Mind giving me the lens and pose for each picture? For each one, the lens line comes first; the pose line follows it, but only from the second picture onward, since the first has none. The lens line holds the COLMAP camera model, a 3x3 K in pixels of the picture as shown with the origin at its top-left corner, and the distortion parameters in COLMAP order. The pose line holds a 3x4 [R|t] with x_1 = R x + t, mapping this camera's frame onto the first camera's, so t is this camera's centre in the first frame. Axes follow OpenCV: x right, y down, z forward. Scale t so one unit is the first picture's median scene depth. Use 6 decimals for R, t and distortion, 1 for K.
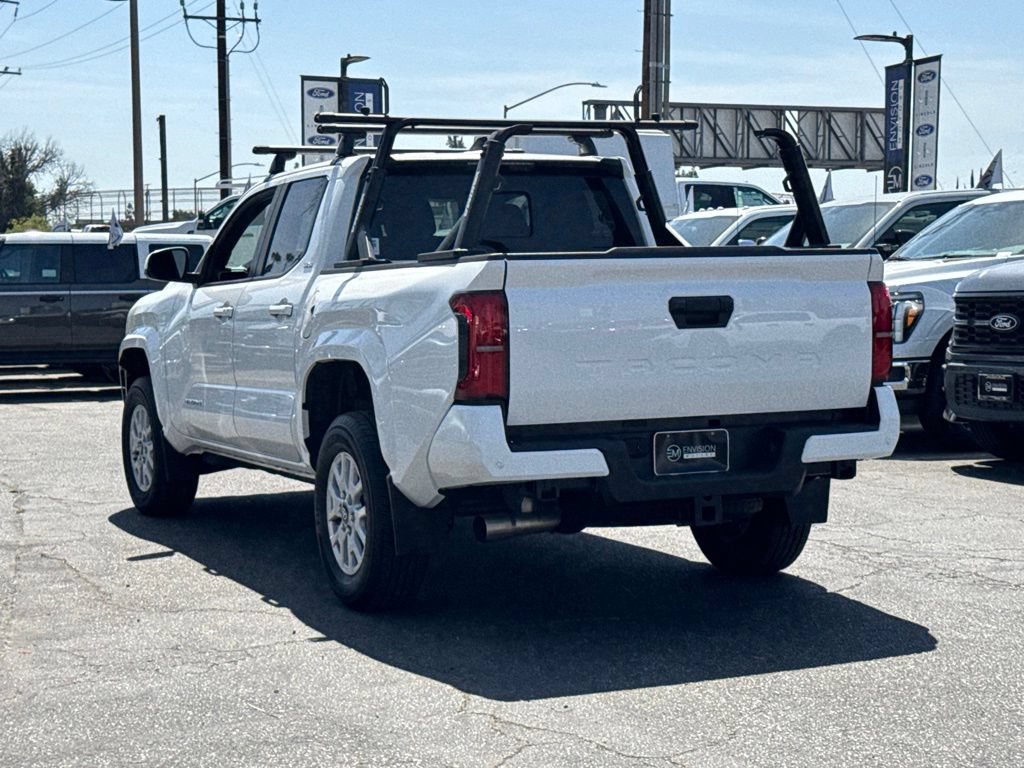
lens RADIAL K [[1939.4, 0, 512.0], [0, 1939.4, 384.0], [0, 0, 1]] dist [0.171012, -0.063440]
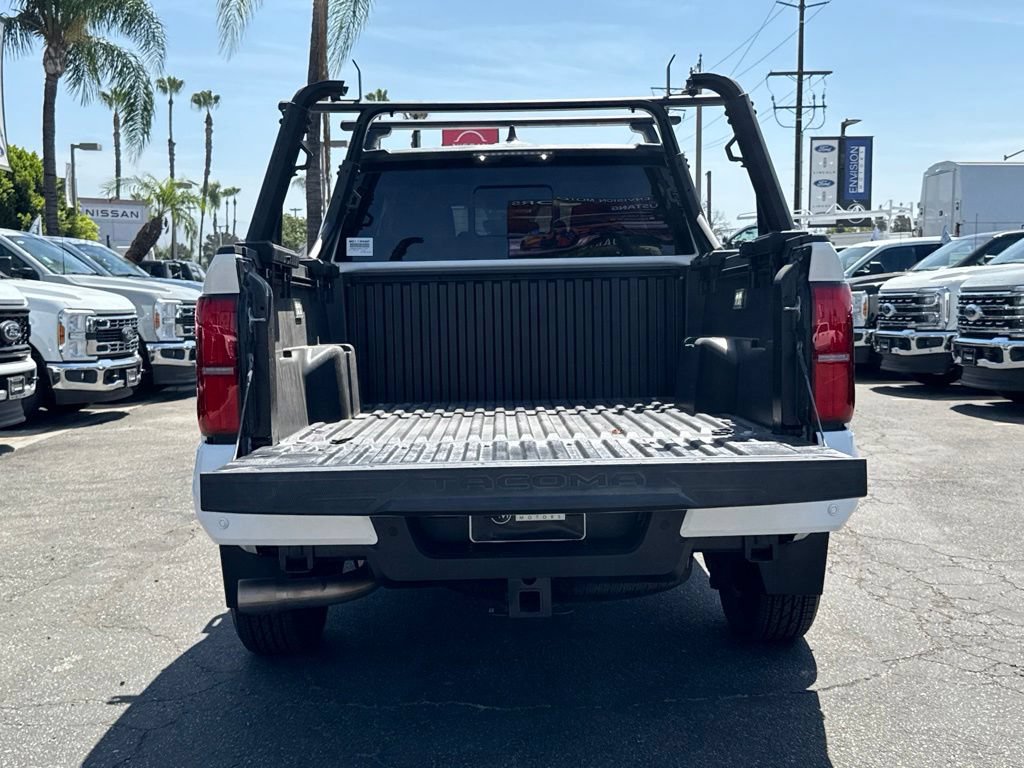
lens RADIAL K [[1204.0, 0, 512.0], [0, 1204.0, 384.0], [0, 0, 1]] dist [0.192347, -0.412272]
pose [[0.916267, 0.030331, -0.399417, 0.243837], [-0.018958, 0.999295, 0.032393, -0.026234], [0.400118, -0.022109, 0.916197, 0.519715]]
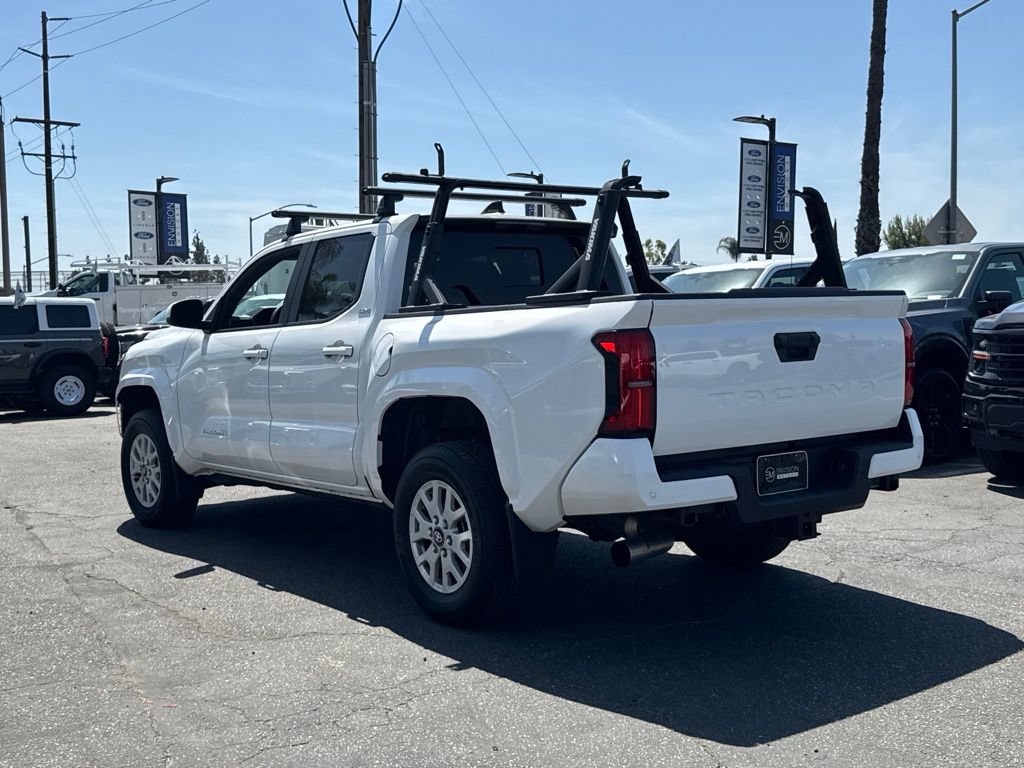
lens RADIAL K [[1179.9, 0, 512.0], [0, 1179.9, 384.0], [0, 0, 1]] dist [0.225689, -0.526657]
pose [[0.972766, -0.020324, 0.230898, -0.193468], [0.022390, 0.999729, -0.006331, -0.013471], [-0.230706, 0.011329, 0.972957, 0.336366]]
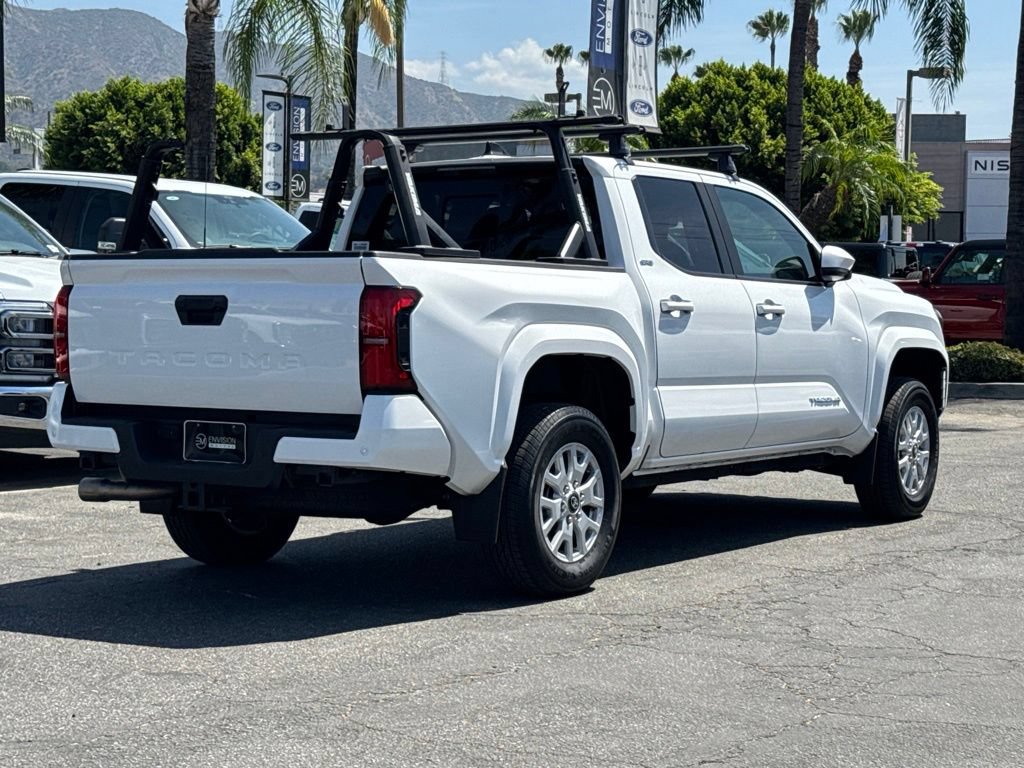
lens RADIAL K [[1939.4, 0, 512.0], [0, 1939.4, 384.0], [0, 0, 1]] dist [0.171012, -0.063440]
pose [[0.536088, 0.058031, -0.842165, 0.969725], [-0.058615, 0.997785, 0.031443, -0.035737], [0.842125, 0.032508, 0.538302, 0.508912]]
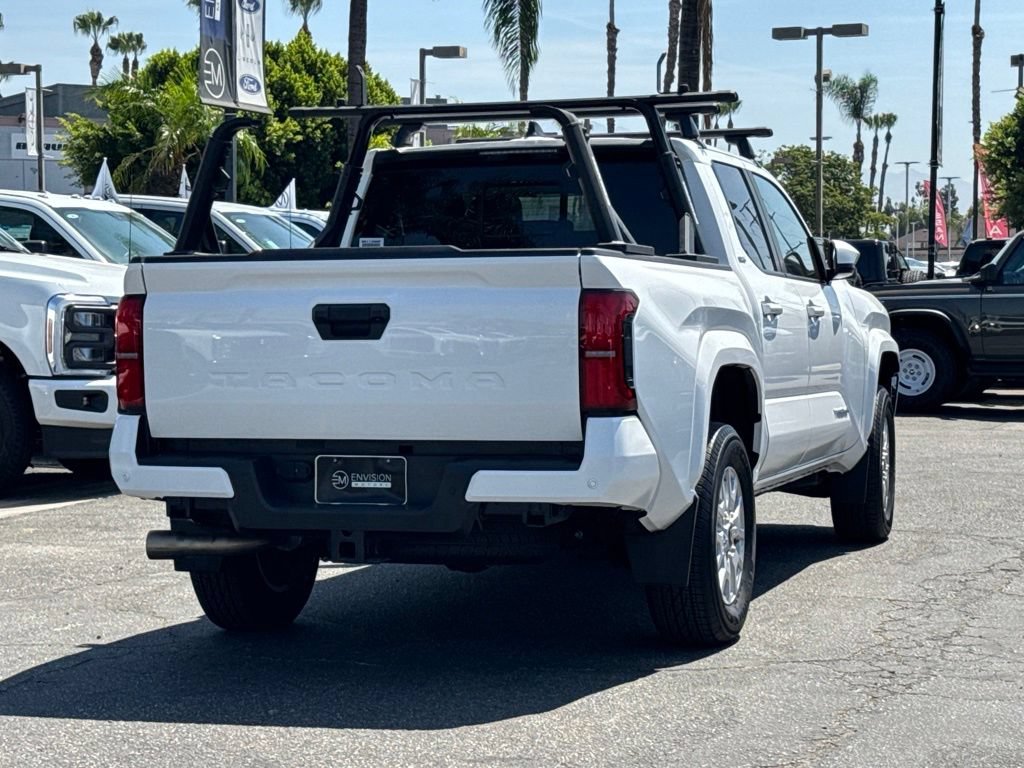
lens RADIAL K [[2205.1, 0, 512.0], [0, 2205.1, 384.0], [0, 0, 1]] dist [0.169220, -0.170440]
pose [[0.744426, 0.035470, -0.666762, 0.731715], [-0.037899, 0.999223, 0.010843, -0.019911], [0.666628, 0.017198, 0.745192, 0.269772]]
